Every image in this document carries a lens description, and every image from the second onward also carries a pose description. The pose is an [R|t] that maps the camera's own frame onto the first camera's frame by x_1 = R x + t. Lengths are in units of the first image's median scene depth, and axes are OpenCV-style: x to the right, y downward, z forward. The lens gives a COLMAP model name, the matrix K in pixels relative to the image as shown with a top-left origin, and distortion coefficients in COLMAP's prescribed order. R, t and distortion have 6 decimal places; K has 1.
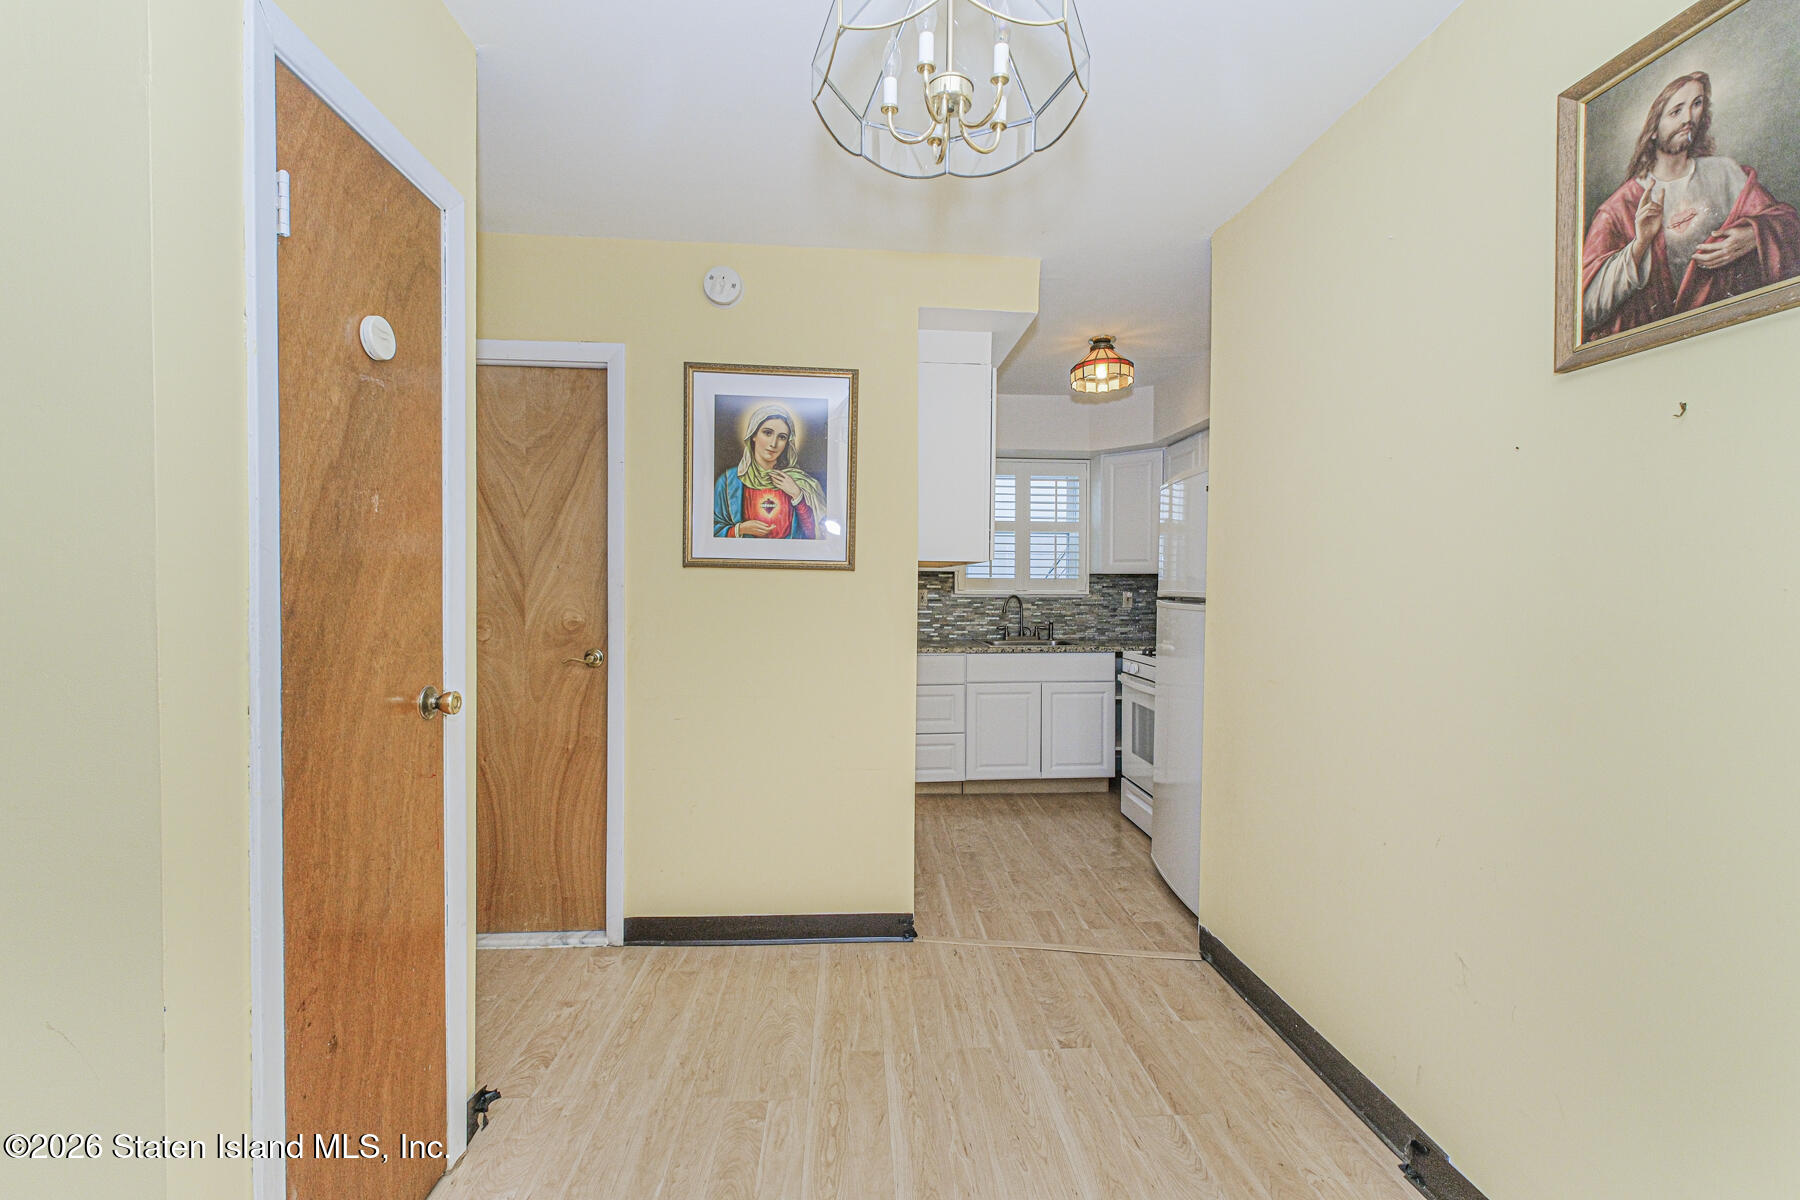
lens RADIAL K [[764.0, 0, 904.6], [0, 764.0, 599.8], [0, 0, 1]] dist [-0.000860, -0.000010]
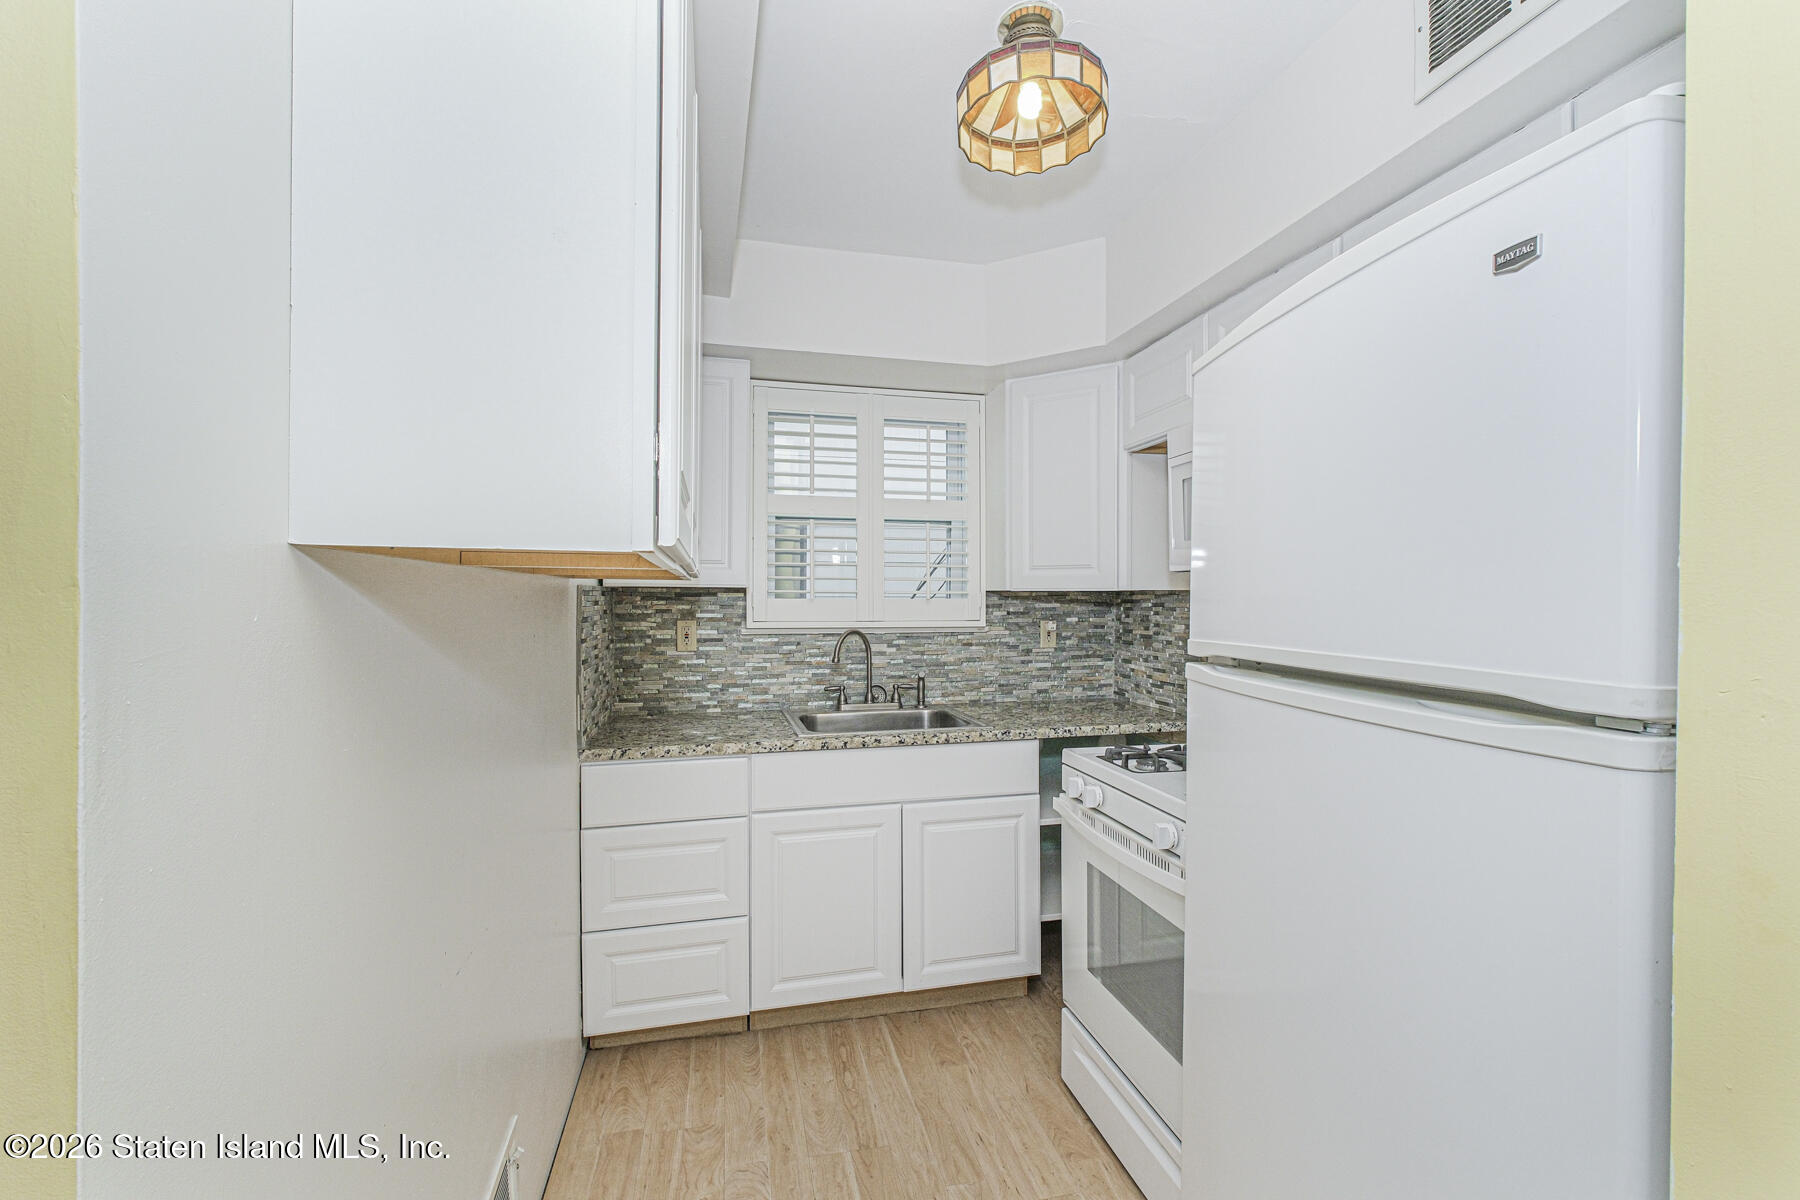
lens RADIAL K [[764.0, 0, 904.6], [0, 764.0, 599.8], [0, 0, 1]] dist [-0.000860, -0.000010]
pose [[0.987530, -0.004185, 0.157374, 0.090280], [0.007628, 0.999744, -0.021282, -0.015350], [-0.157245, 0.022217, 0.987310, 0.439883]]
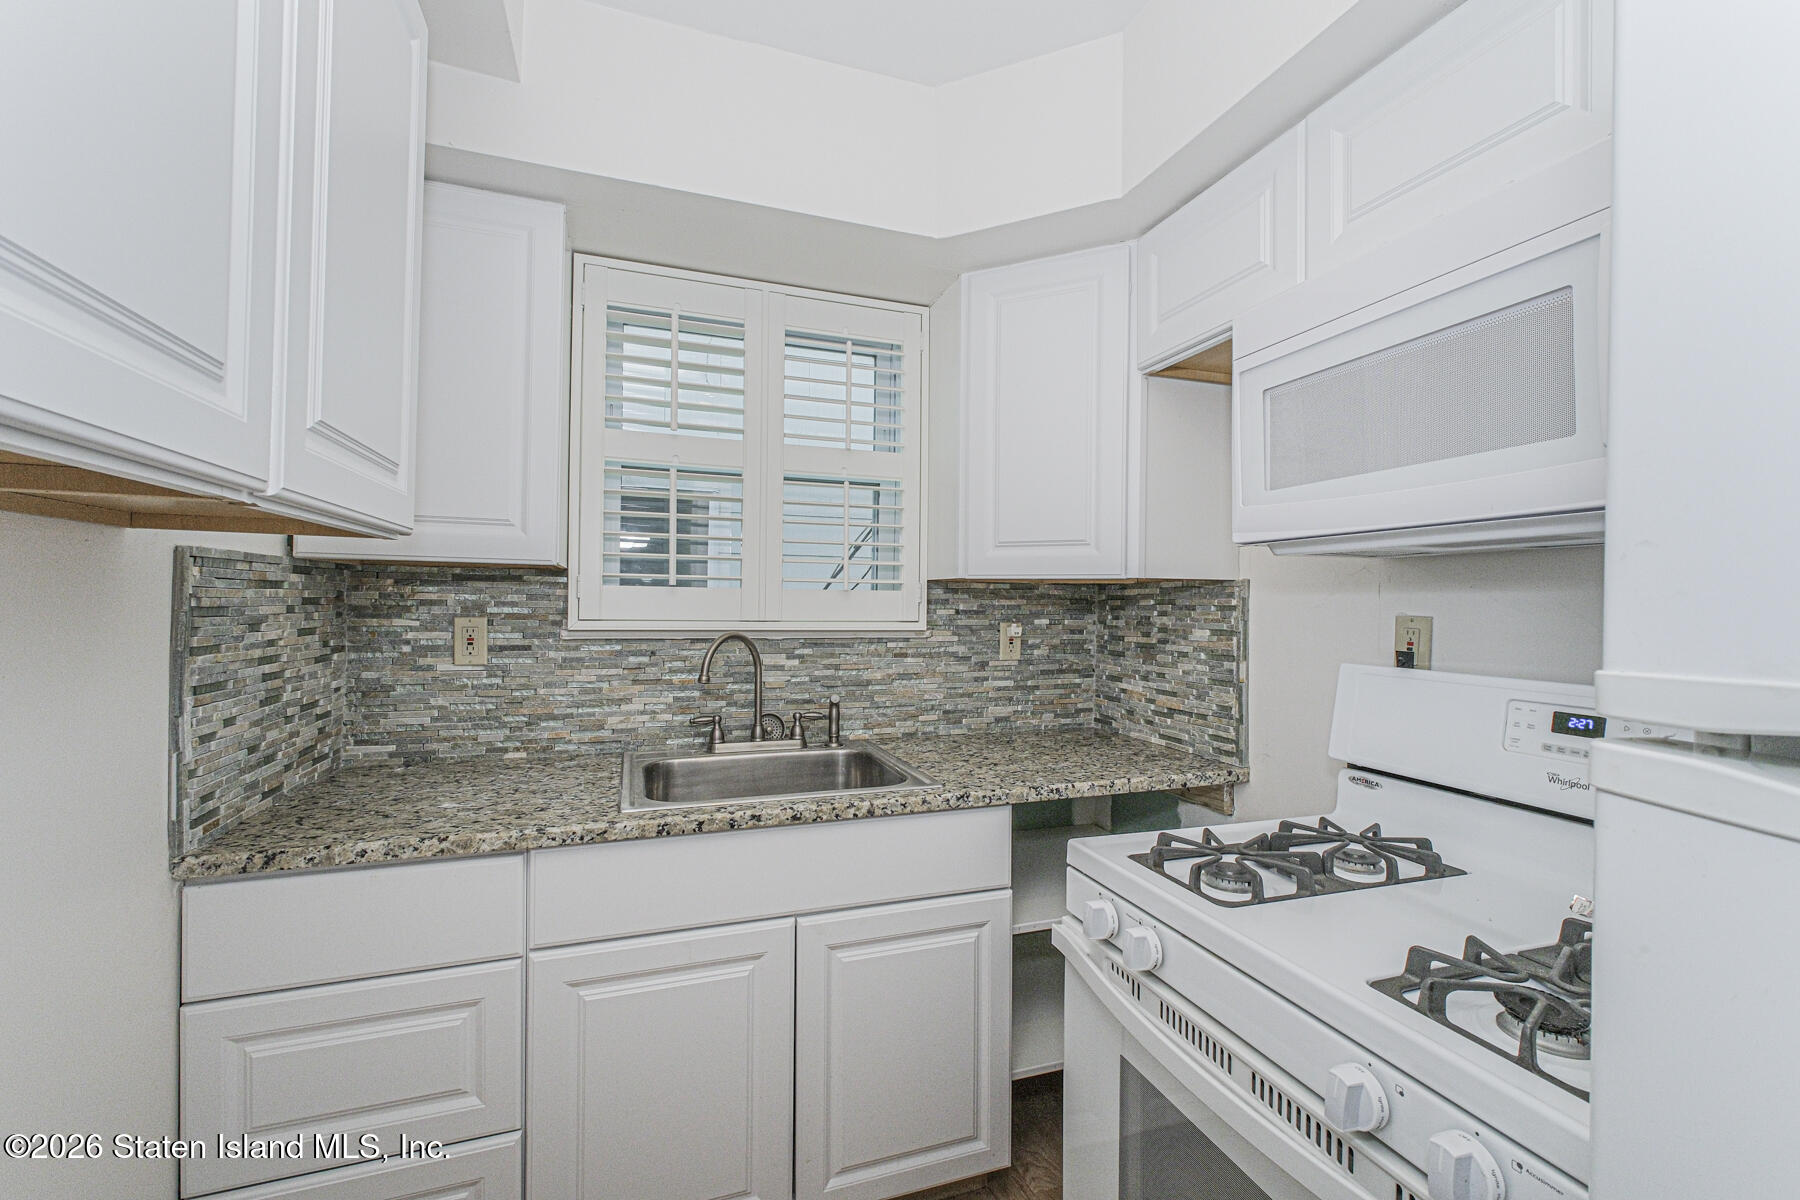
lens RADIAL K [[743.9, 0, 903.0], [0, 743.9, 602.9], [0, 0, 1]] dist [0.000387, 0.000018]
pose [[0.967741, 0.006801, 0.251854, 0.128470], [-0.001110, 0.999741, -0.022733, -0.012534], [-0.251944, 0.021720, 0.967498, 0.616599]]
